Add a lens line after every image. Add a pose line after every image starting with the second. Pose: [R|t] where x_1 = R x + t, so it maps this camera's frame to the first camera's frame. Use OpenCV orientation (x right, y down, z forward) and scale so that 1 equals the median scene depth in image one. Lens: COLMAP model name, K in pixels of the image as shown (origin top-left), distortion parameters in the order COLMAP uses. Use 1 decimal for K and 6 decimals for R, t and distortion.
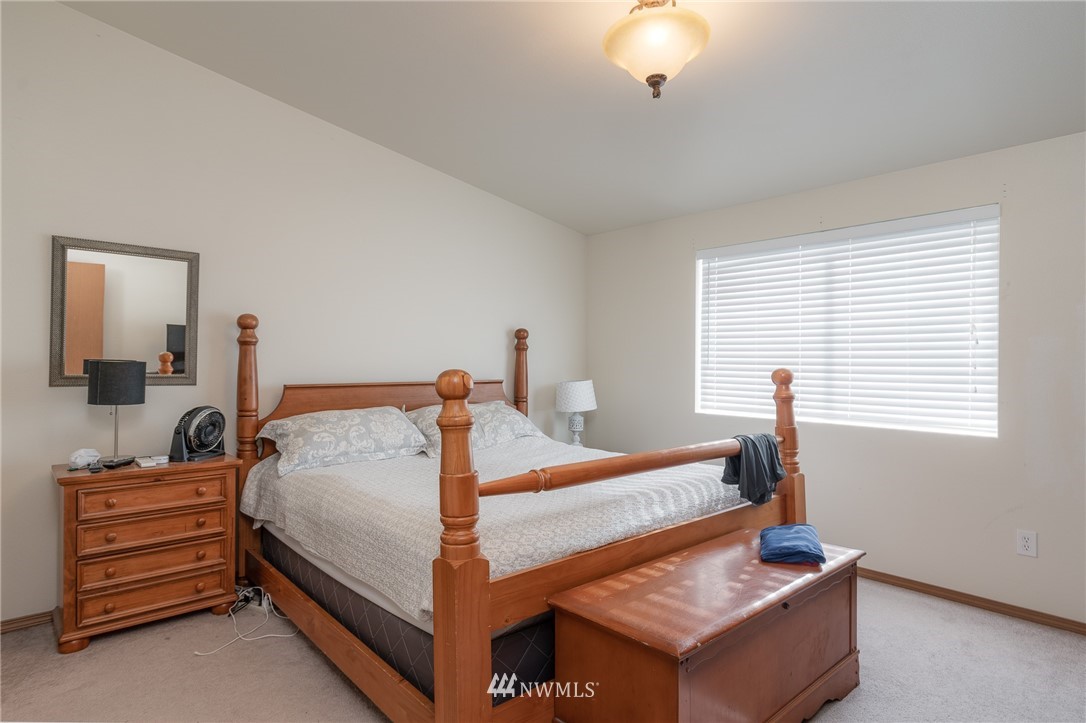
lens RADIAL K [[589.9, 0, 544.3], [0, 589.9, 358.3], [0, 0, 1]] dist [0.000631, -0.000403]
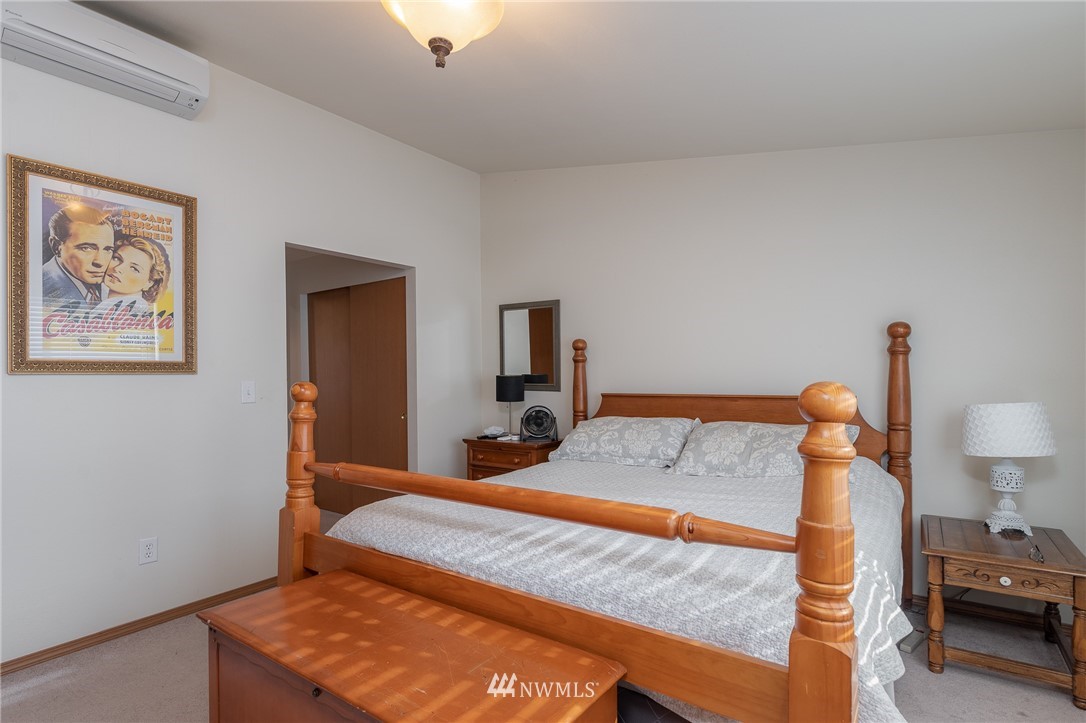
lens RADIAL K [[541.3, 0, 543.6], [0, 541.3, 365.2], [0, 0, 1]] dist [0.001248, -0.000110]
pose [[0.226455, -0.021251, -0.973790, 0.668160], [0.016748, 0.999699, -0.017921, 0.004509], [0.973878, -0.012251, 0.226742, 0.641551]]
